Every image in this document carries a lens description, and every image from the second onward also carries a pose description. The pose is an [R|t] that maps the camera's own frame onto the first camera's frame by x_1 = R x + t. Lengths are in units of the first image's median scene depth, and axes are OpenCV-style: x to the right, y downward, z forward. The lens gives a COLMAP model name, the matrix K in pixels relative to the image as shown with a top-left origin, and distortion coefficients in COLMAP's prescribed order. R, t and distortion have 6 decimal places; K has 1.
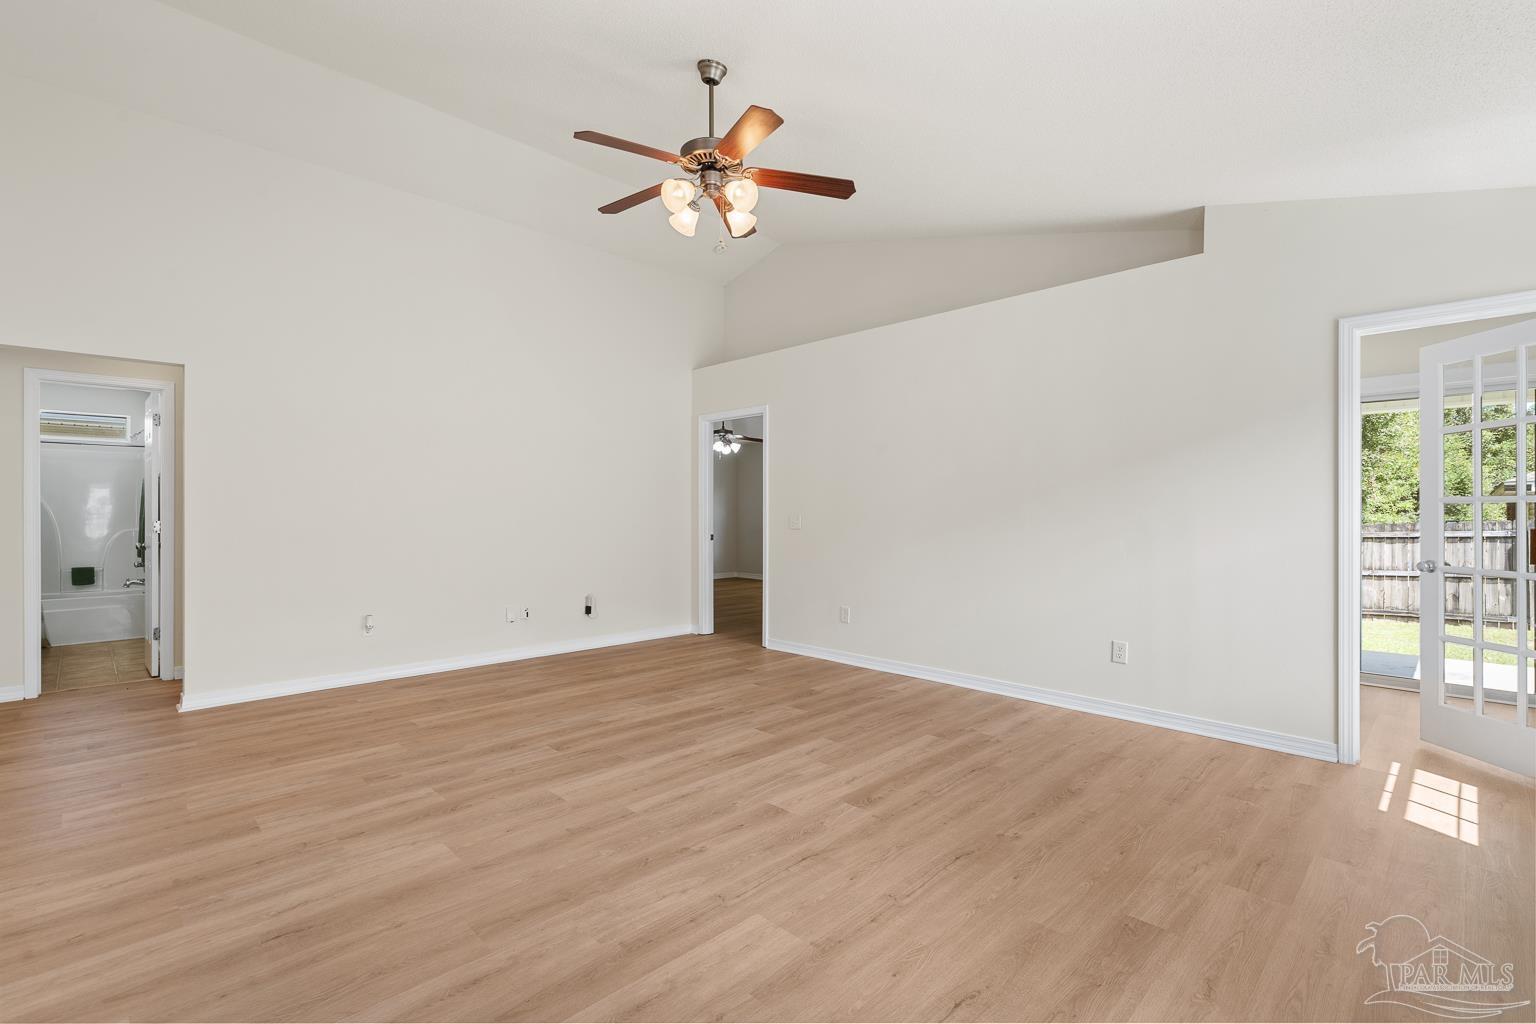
lens RADIAL K [[696.9, 0, 760.7], [0, 696.9, 513.4], [0, 0, 1]] dist [-0.004639, 0.000579]
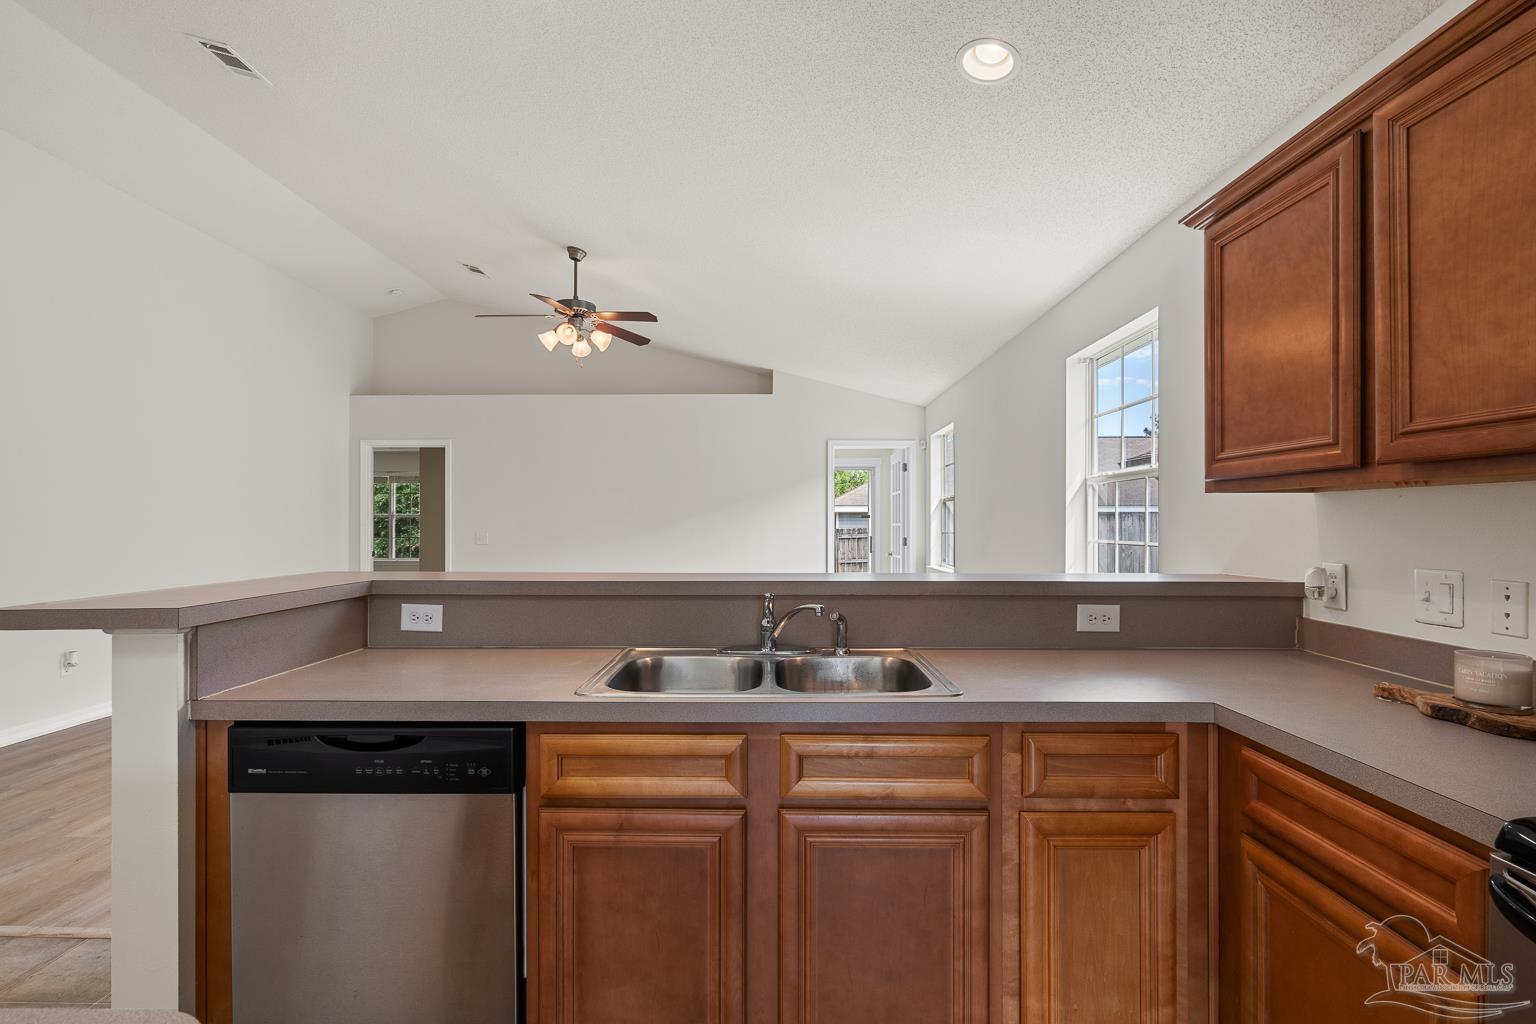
lens RADIAL K [[698.9, 0, 762.7], [0, 698.9, 519.9], [0, 0, 1]] dist [-0.003218, 0.001004]
pose [[0.711836, 0.002337, 0.702342, -0.797134], [0.001054, 0.999990, -0.004396, -0.025566], [-0.702345, 0.003869, 0.711826, -0.376002]]
